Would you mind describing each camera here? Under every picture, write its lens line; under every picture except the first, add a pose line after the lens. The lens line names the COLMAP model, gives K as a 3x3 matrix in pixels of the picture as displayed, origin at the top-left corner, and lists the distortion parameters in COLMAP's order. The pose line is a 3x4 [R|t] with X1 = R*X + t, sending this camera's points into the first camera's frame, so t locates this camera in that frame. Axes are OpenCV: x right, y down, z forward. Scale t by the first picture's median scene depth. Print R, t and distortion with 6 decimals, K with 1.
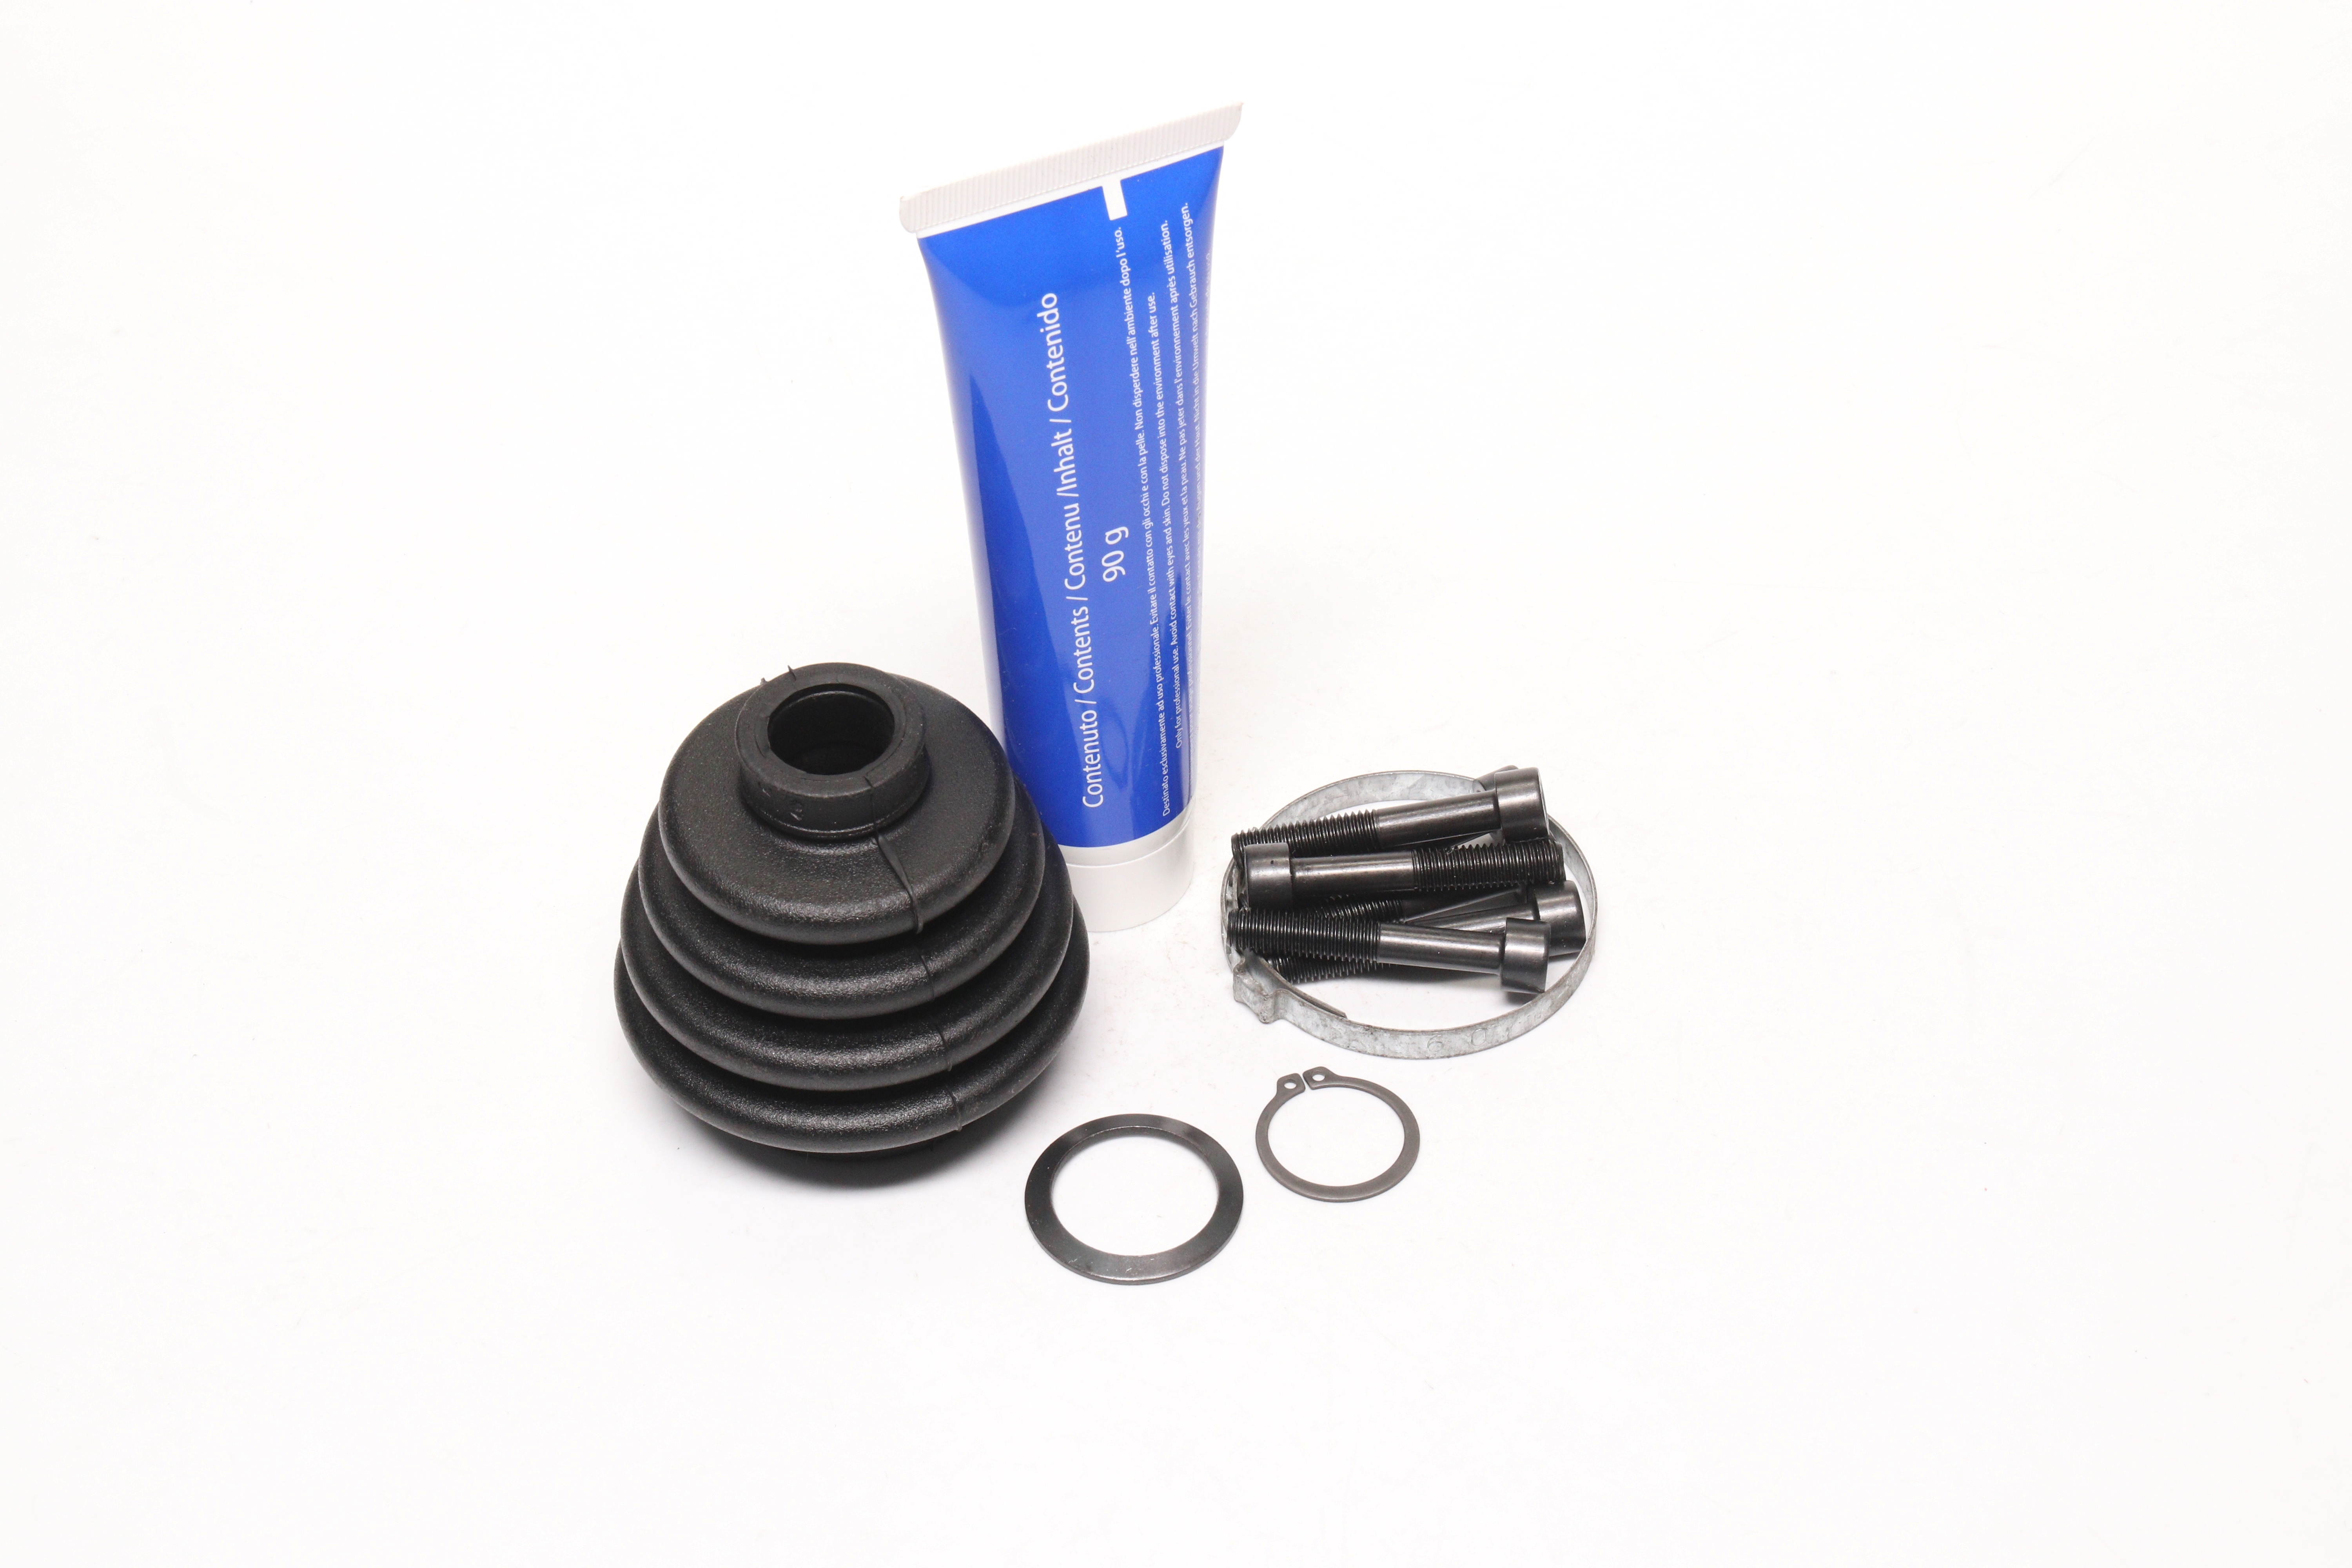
lens RADIAL K [[4595.5, 0, 1176.0], [0, 4595.5, 784.0], [0, 0, 1]] dist [-0.003424, -0.031621]
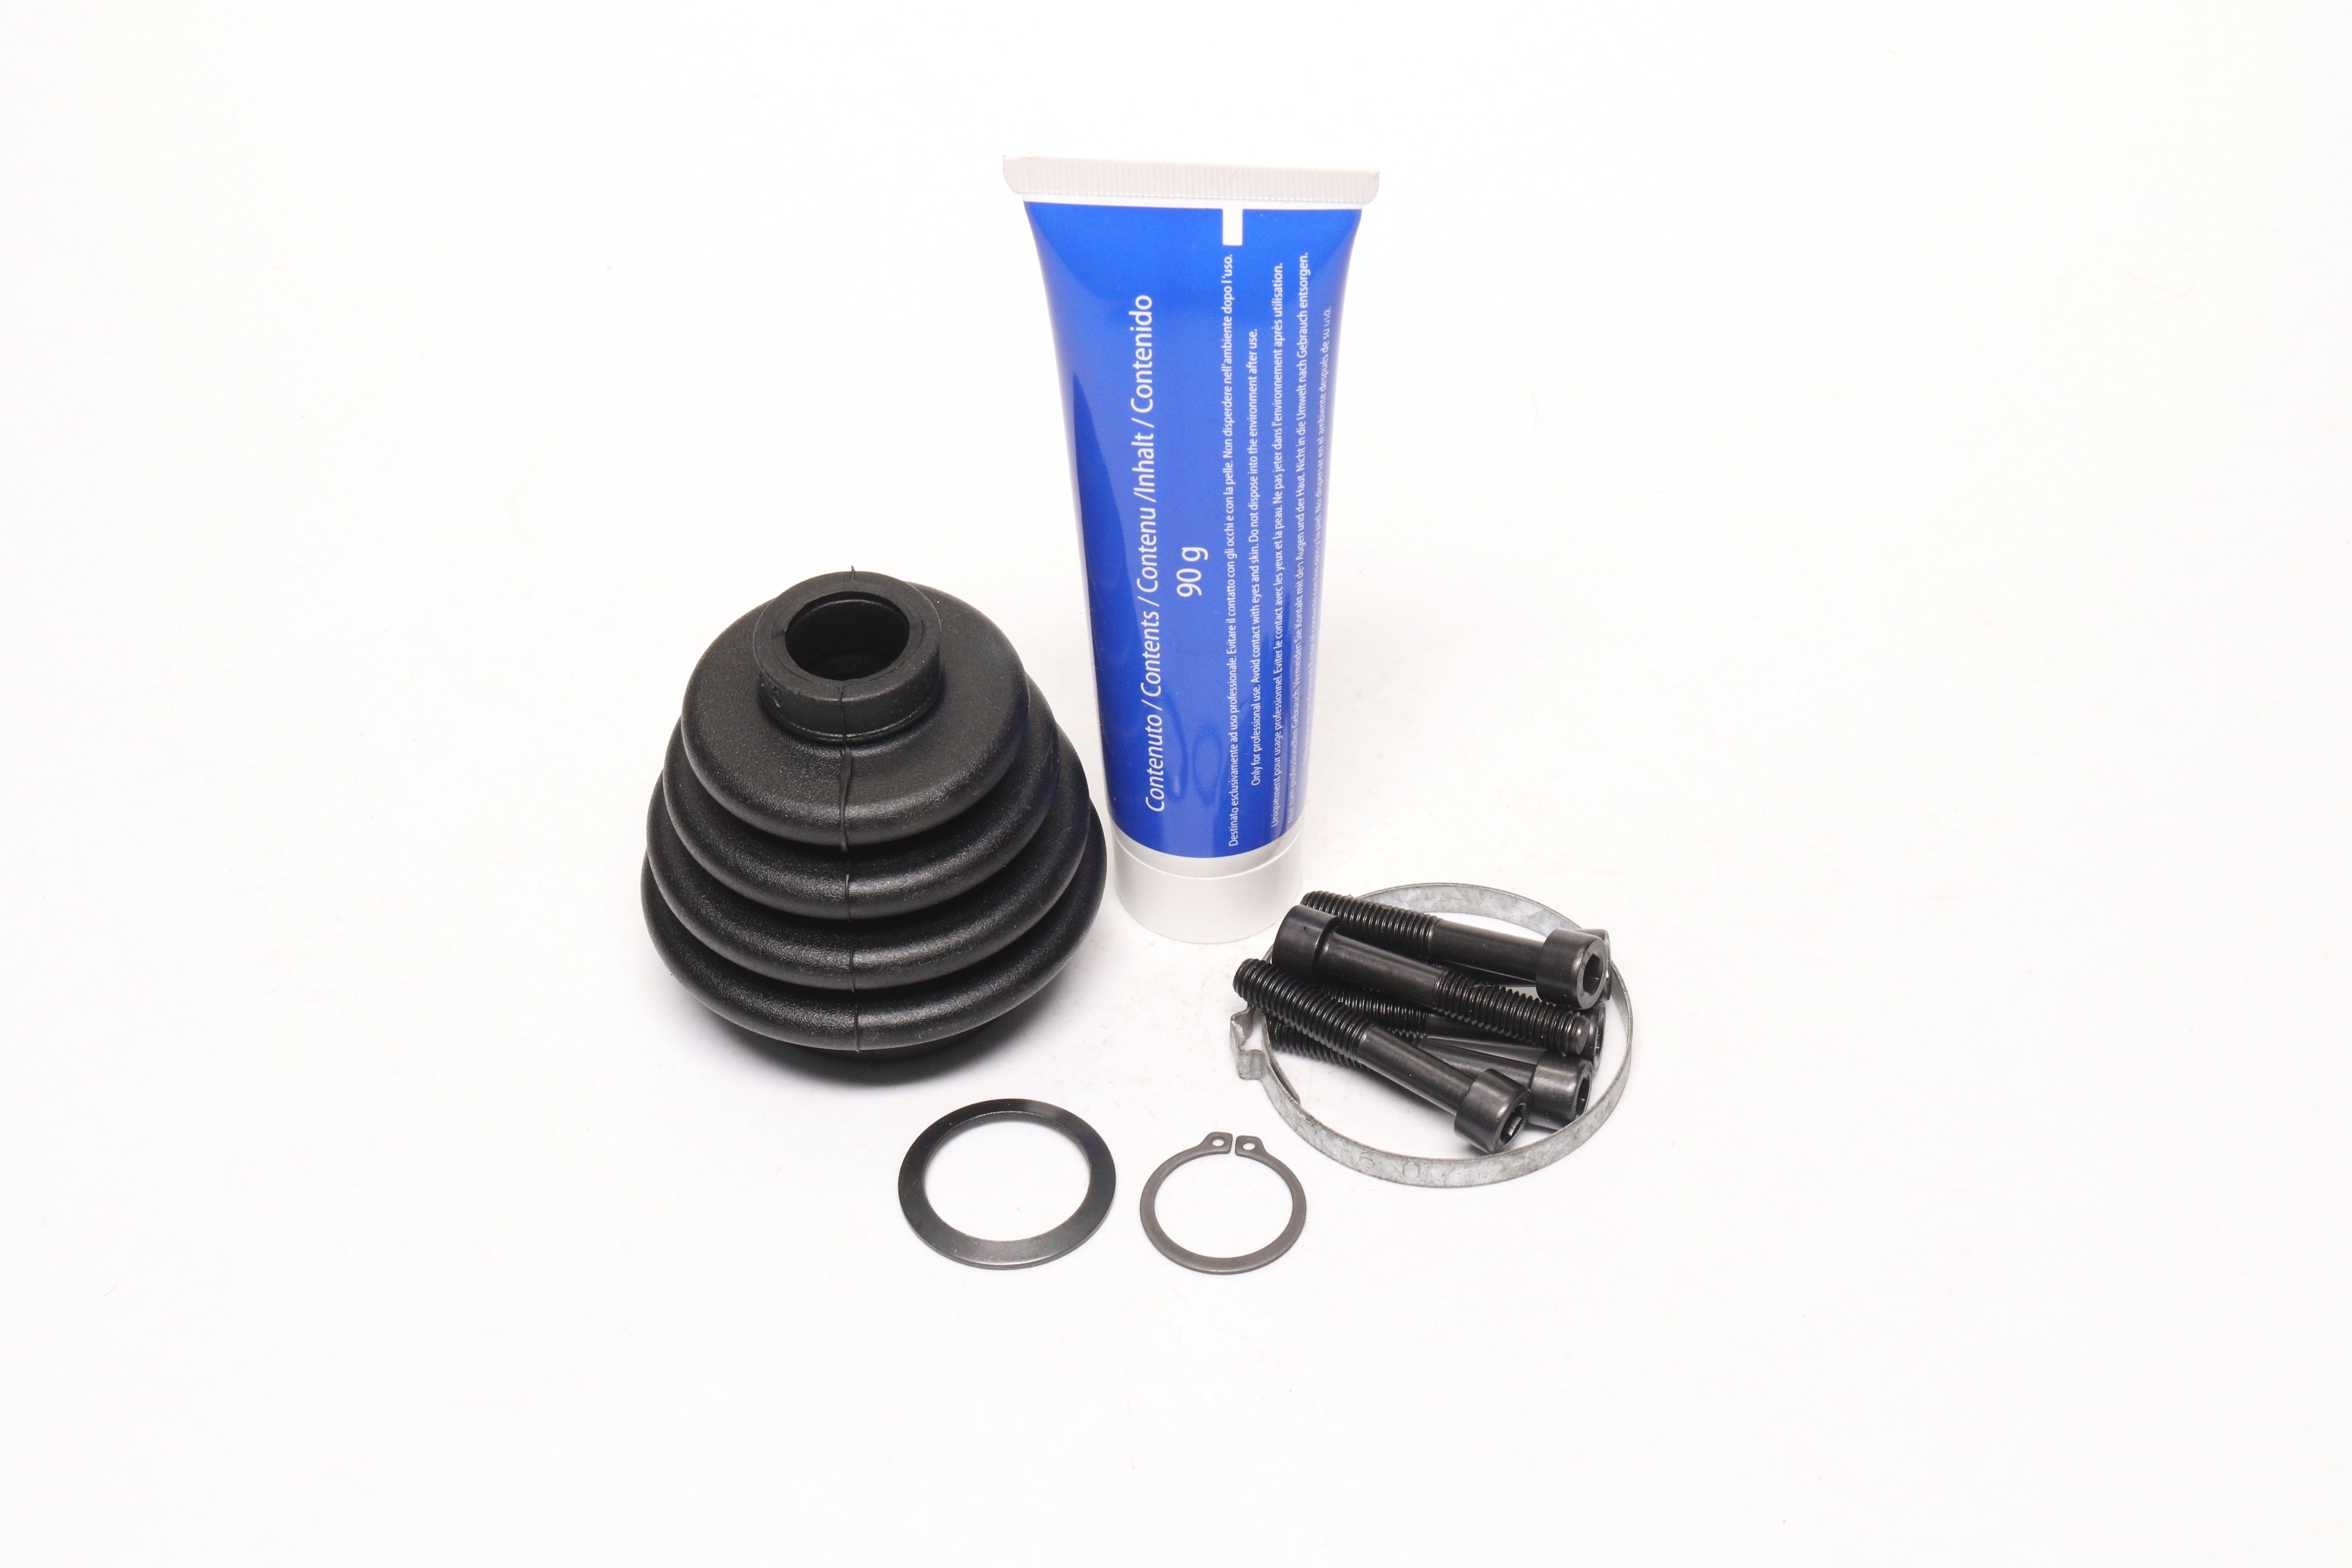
lens RADIAL K [[4595.5, 0, 1176.0], [0, 4595.5, 784.0], [0, 0, 1]] dist [-0.003424, -0.031621]
pose [[0.863249, 0.348720, -0.364960, 0.368686], [-0.341728, 0.935863, 0.085919, -0.092860], [0.371514, 0.050548, 0.927050, 0.080965]]
